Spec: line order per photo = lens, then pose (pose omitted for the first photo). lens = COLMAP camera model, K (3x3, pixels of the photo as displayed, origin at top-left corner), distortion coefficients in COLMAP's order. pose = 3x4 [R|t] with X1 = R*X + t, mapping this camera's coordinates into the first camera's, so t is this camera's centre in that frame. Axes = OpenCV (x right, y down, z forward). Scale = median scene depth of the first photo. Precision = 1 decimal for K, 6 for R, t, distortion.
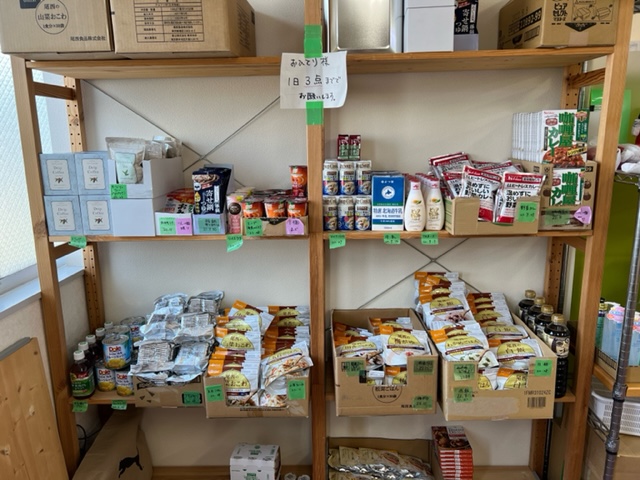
lens RADIAL K [[476.7, 0, 318.0], [0, 476.7, 236.6], [0, 0, 1]] dist [0.052492, -0.062856]
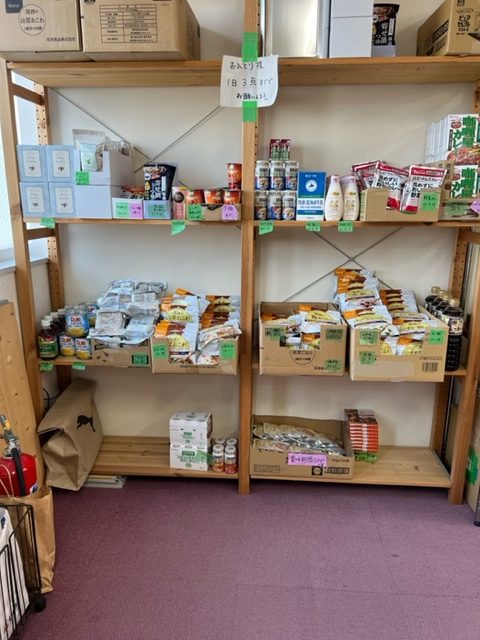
lens RADIAL K [[476.7, 0, 239.5], [0, 476.7, 323.9], [0, 0, 1]] dist [0.052492, -0.062856]
pose [[0.998980, 0.031614, -0.032240, 0.021546], [-0.029960, 0.998272, 0.050546, 0.186329], [0.033782, -0.049529, 0.998201, -0.180060]]
